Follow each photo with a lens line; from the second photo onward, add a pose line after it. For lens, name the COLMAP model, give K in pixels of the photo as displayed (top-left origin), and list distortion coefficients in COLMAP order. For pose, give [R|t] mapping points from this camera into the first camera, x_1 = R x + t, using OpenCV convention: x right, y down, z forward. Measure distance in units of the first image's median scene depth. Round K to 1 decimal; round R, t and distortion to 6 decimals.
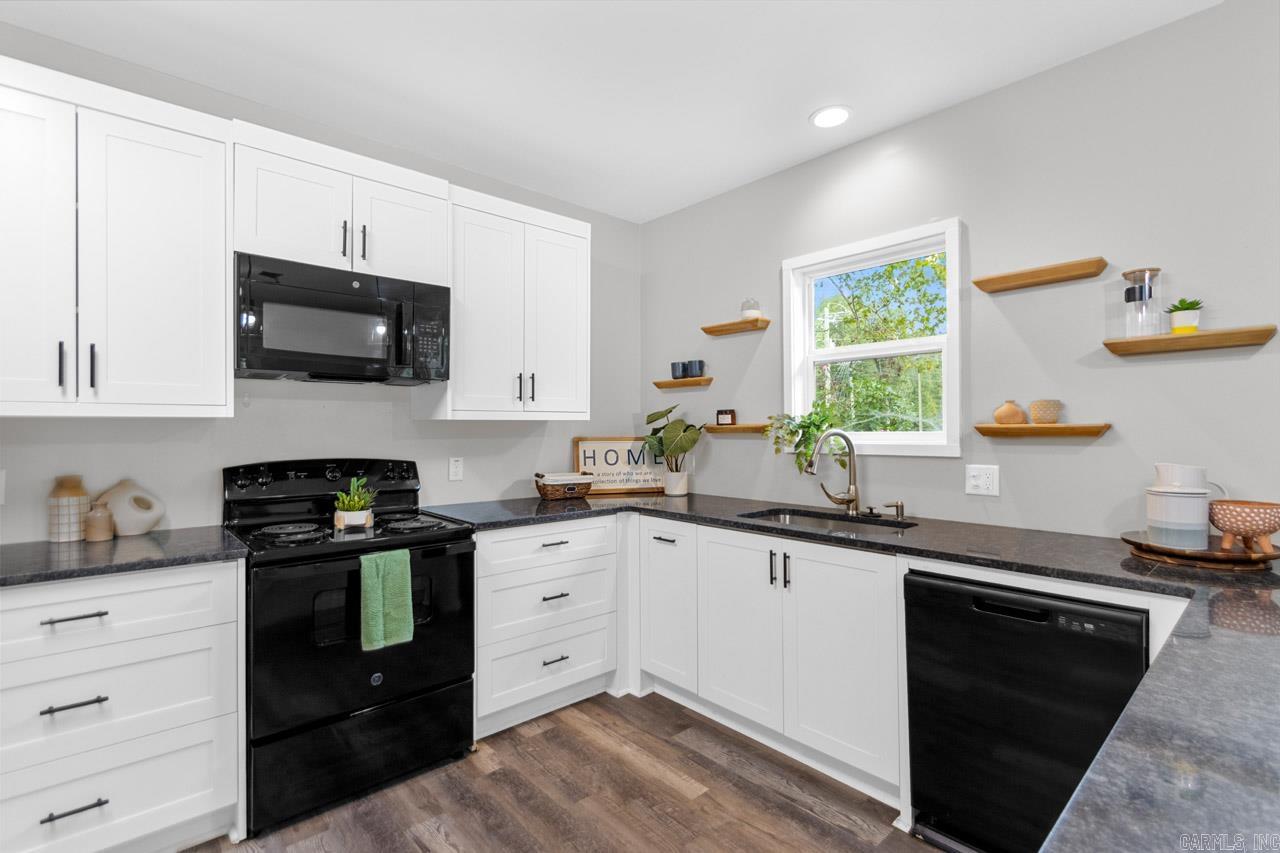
lens RADIAL K [[593.5, 0, 645.3], [0, 593.5, 430.3], [0, 0, 1]] dist [0.014013, -0.009789]
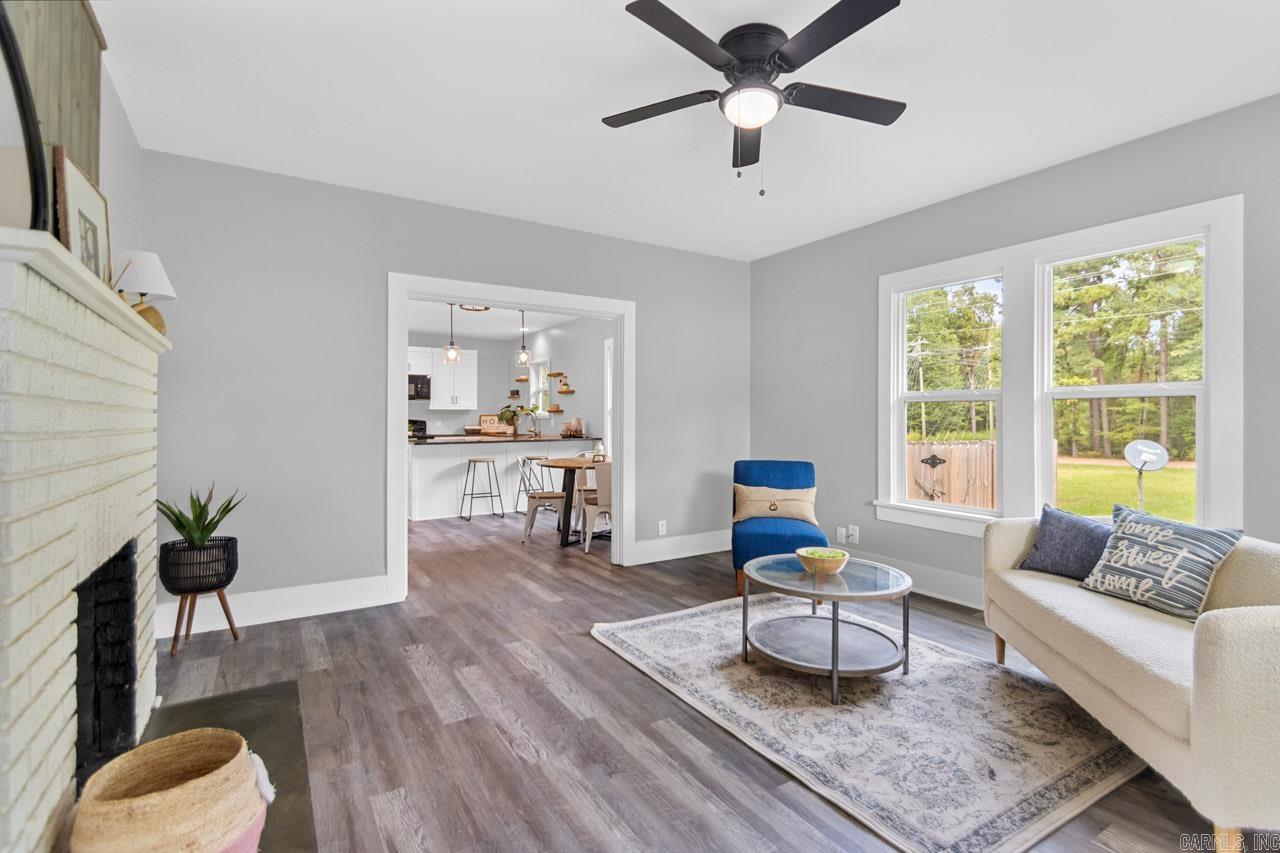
lens RADIAL K [[603.4, 0, 640.0], [0, 603.4, 426.5], [0, 0, 1]] dist [-0.000674, -0.000467]
pose [[0.983916, 0.002659, -0.178610, 1.479986], [-0.001310, 0.999970, 0.007673, 0.055629], [0.178625, -0.007315, 0.983890, -2.268786]]
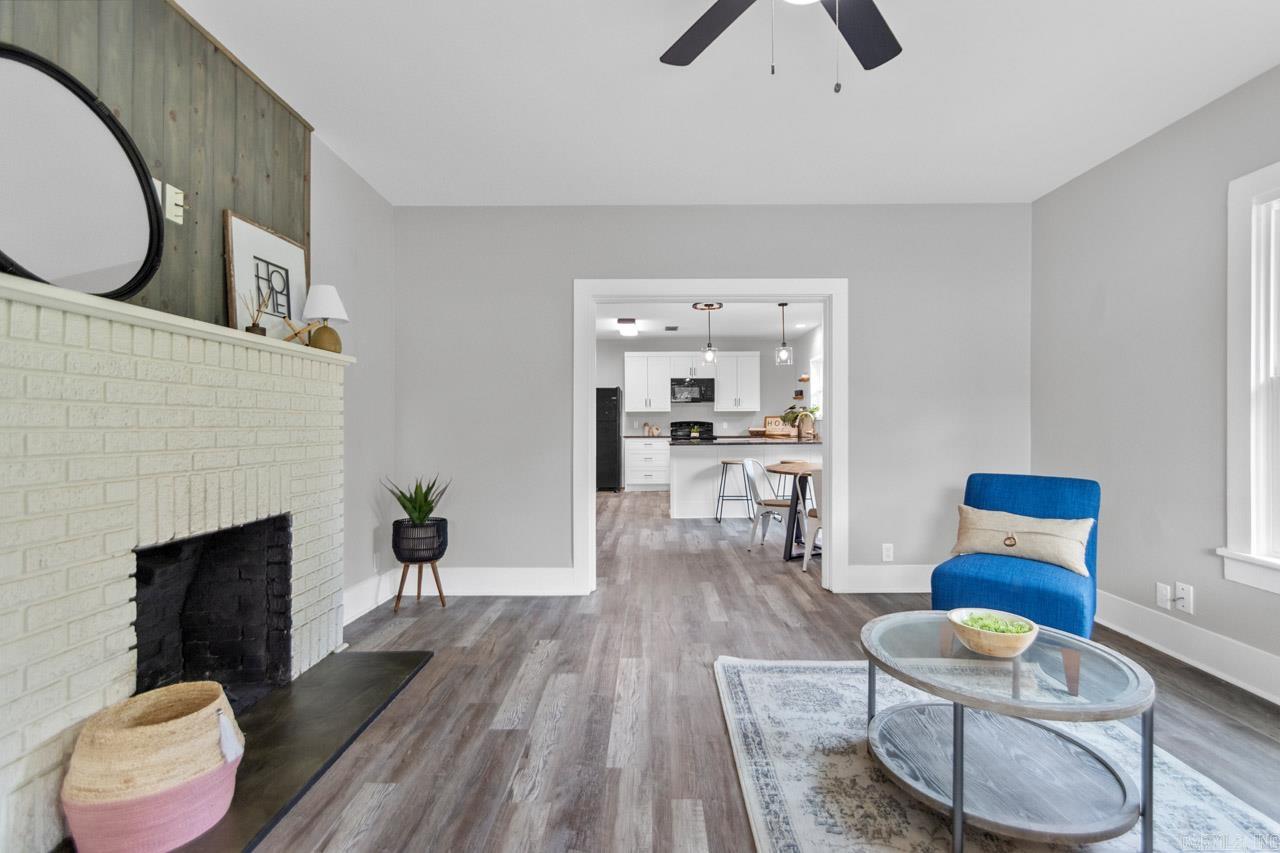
lens RADIAL K [[593.5, 0, 645.3], [0, 593.5, 430.3], [0, 0, 1]] dist [0.014013, -0.009789]
pose [[0.735956, 0.007558, -0.676987, 1.757825], [-0.000727, 0.999946, 0.010373, 0.061048], [0.677029, -0.007142, 0.735922, -1.953634]]
